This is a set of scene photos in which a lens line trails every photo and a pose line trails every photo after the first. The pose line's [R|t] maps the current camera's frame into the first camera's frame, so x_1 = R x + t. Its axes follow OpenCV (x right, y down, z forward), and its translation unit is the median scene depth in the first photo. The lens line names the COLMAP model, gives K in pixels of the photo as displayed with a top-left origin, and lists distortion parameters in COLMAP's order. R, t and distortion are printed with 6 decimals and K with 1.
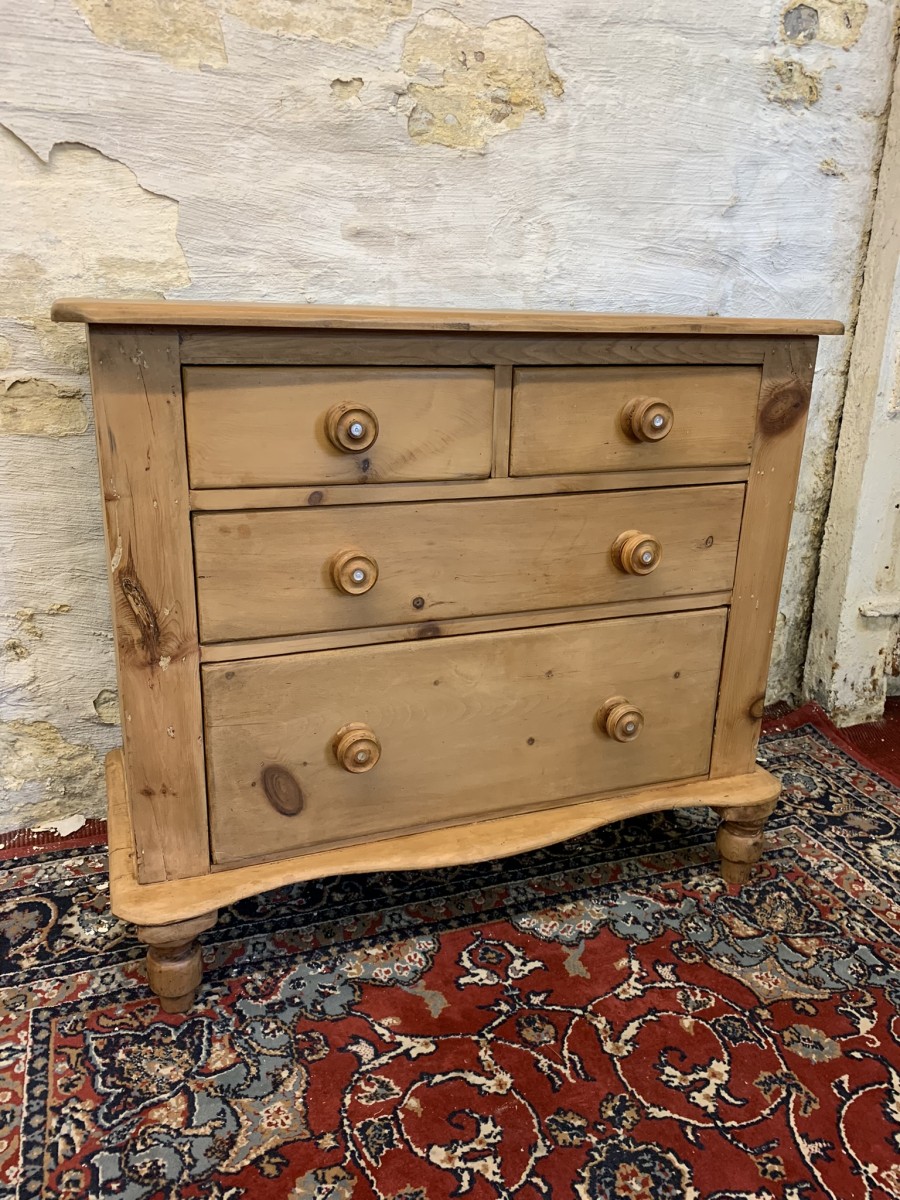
lens RADIAL K [[920.0, 0, 454.2], [0, 920.0, 610.0], [0, 0, 1]] dist [0.009905, -0.004752]
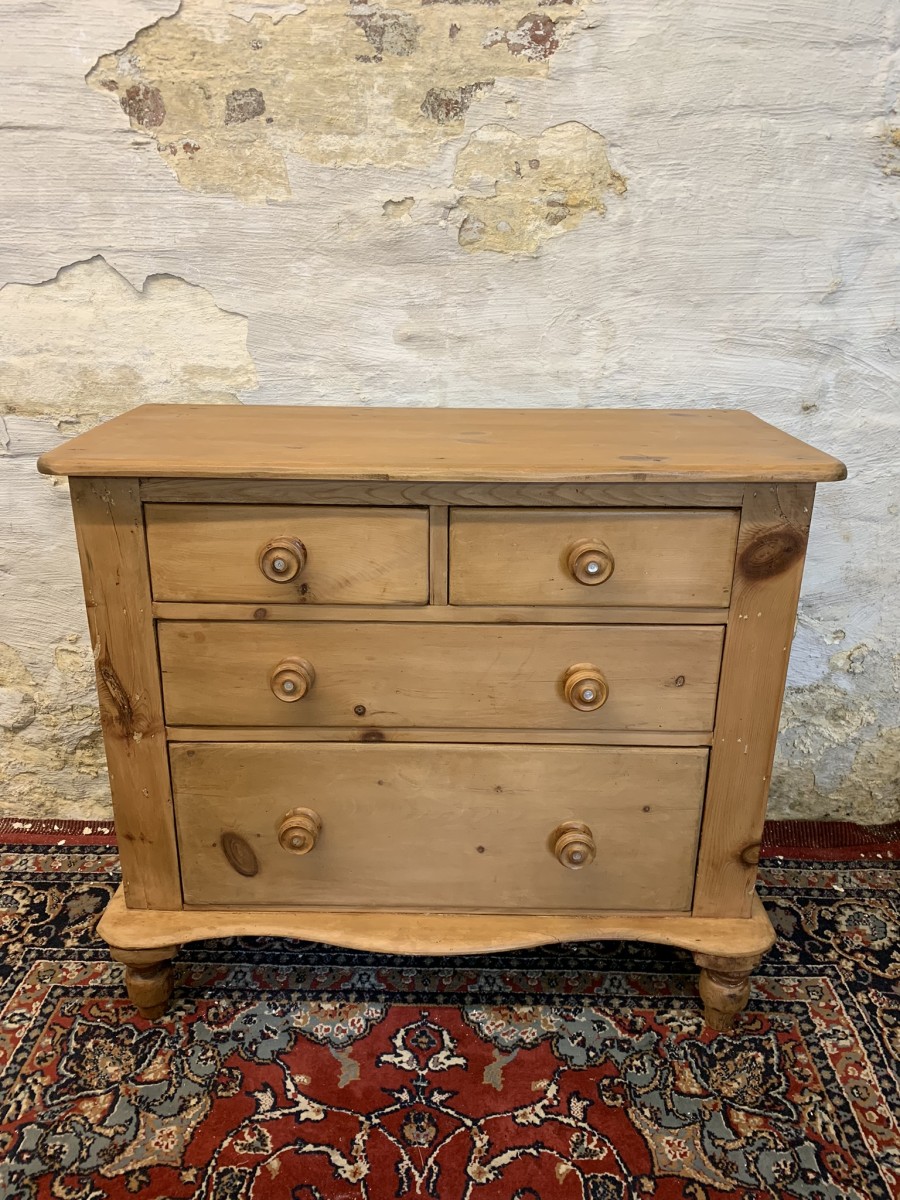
lens RADIAL K [[920.0, 0, 447.6], [0, 920.0, 592.8], [0, 0, 1]] dist [0.009905, -0.004752]
pose [[0.929000, 0.109785, -0.353420, 0.400612], [-0.101363, 0.993949, 0.042312, -0.191370], [0.355927, -0.003484, 0.934507, 0.023486]]
